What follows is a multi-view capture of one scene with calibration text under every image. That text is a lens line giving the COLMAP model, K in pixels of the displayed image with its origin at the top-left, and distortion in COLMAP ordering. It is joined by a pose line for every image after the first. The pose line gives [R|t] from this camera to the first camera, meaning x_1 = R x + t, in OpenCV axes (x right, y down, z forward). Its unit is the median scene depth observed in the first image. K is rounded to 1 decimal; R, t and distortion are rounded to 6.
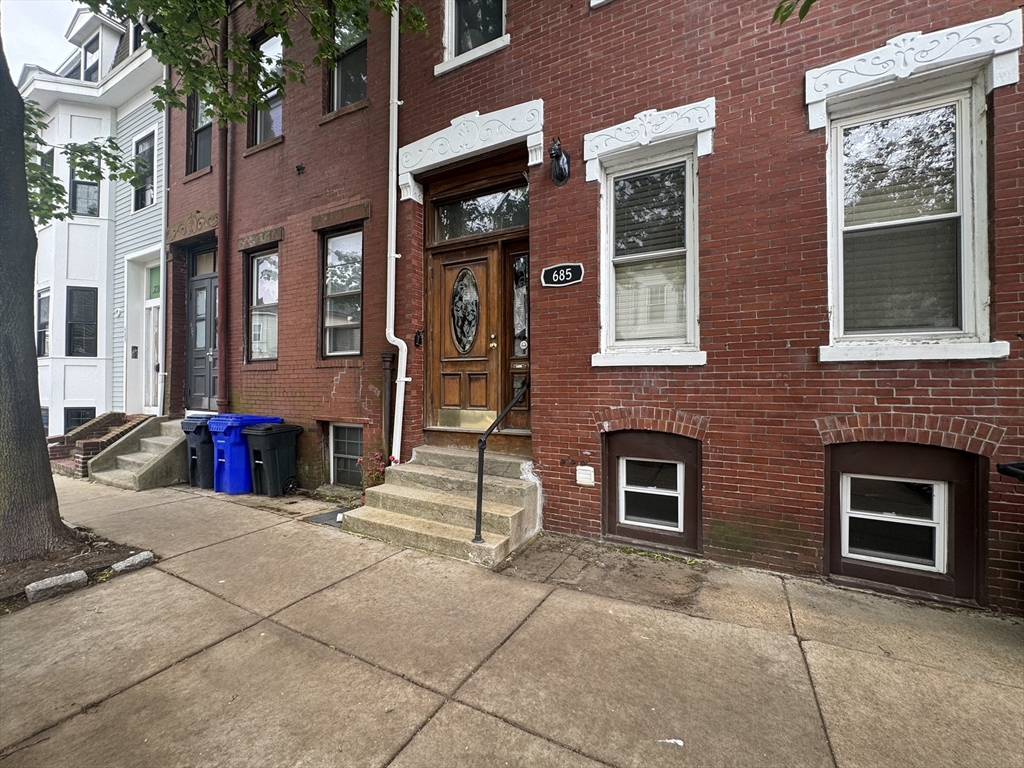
lens RADIAL K [[412.0, 0, 512.0], [0, 412.0, 382.6], [0, 0, 1]] dist [-0.001114, 0.000347]
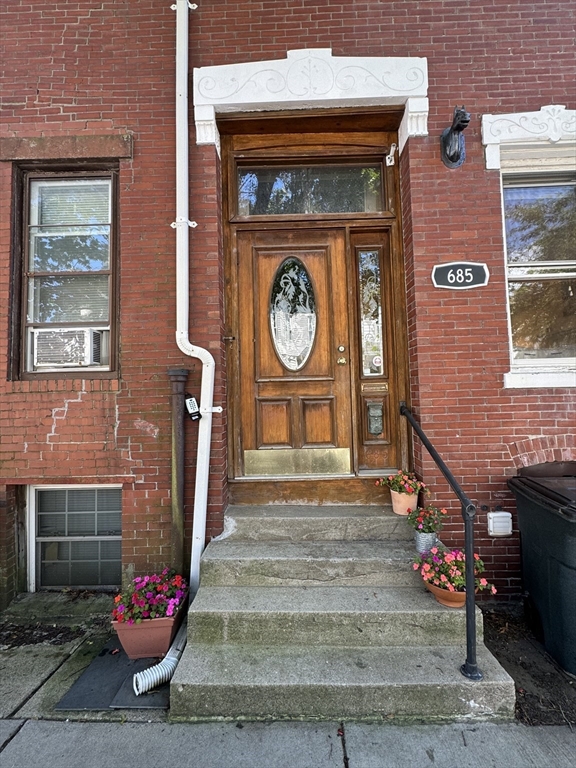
lens RADIAL K [[351.8, 0, 288.5], [0, 351.8, 381.0], [0, 0, 1]] dist [0.005087, -0.001415]
pose [[0.892694, -0.000434, 0.450662, -0.417060], [0.022881, 0.998753, -0.044364, -0.026636], [-0.450081, 0.049915, 0.891591, 0.461820]]
